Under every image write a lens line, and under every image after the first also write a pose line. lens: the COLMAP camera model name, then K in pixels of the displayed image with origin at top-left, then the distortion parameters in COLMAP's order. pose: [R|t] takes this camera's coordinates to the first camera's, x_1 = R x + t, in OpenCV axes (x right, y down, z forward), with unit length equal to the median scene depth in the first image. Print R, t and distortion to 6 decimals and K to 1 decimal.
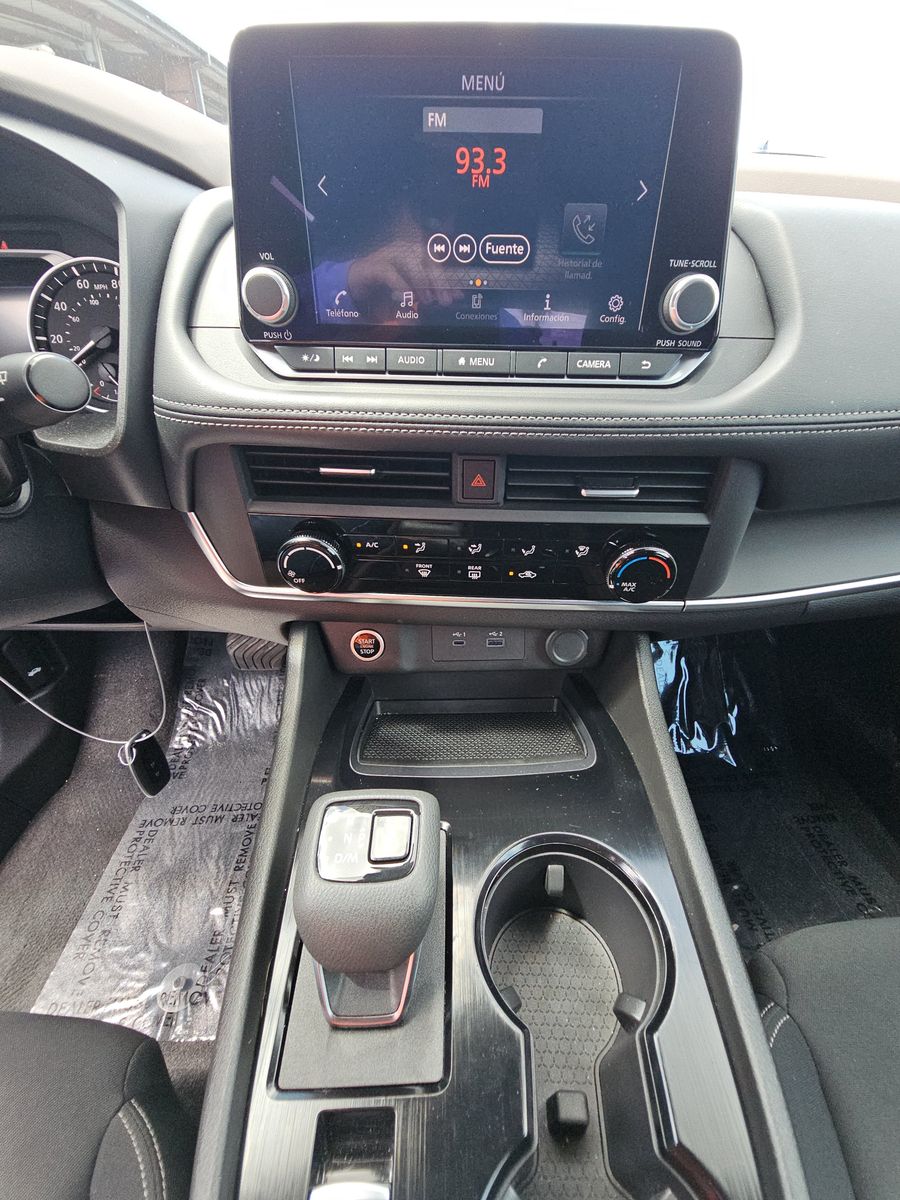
lens RADIAL K [[478.9, 0, 445.5], [0, 478.9, 602.7], [0, 0, 1]] dist [0.000960, -0.001550]
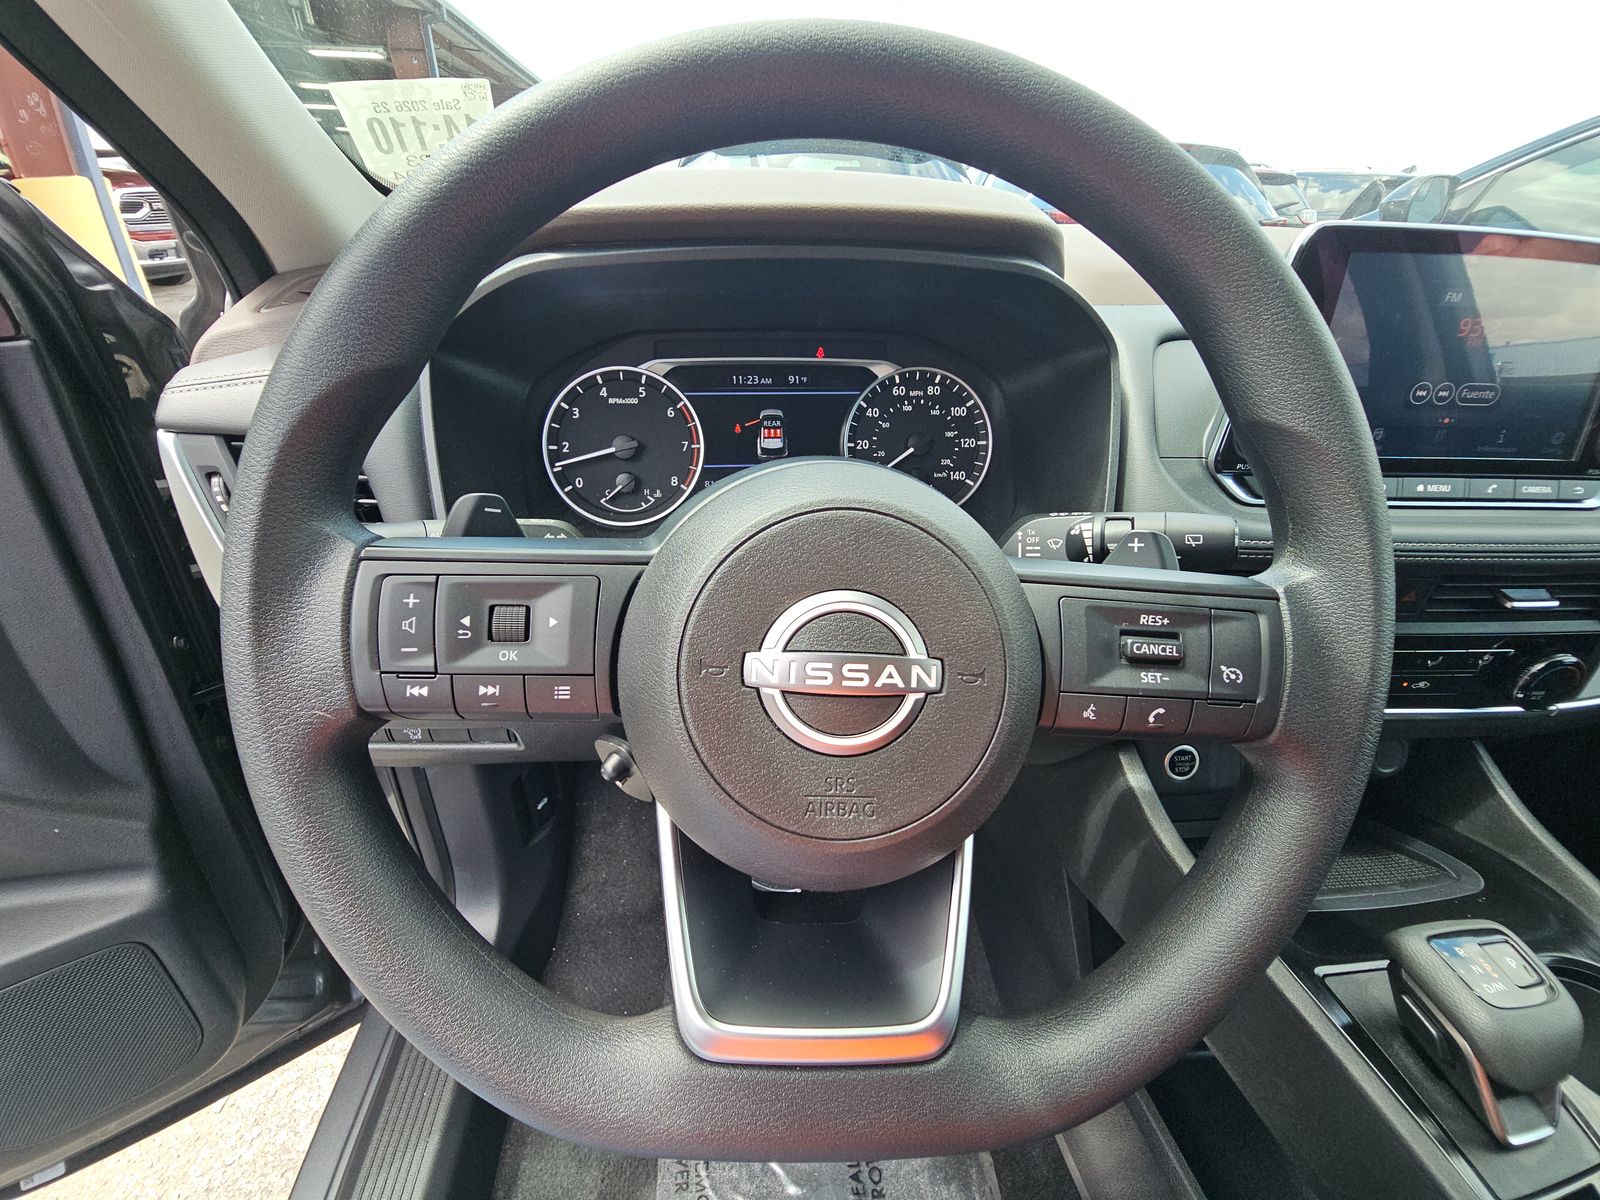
lens RADIAL K [[638.6, 0, 786.0], [0, 638.6, 603.2], [0, 0, 1]] dist [0.000960, -0.001550]
pose [[0.997921, -0.026654, 0.058679, -1.089155], [0.033046, 0.993292, -0.110809, -0.112706], [-0.055332, 0.112517, 0.992108, -0.207894]]
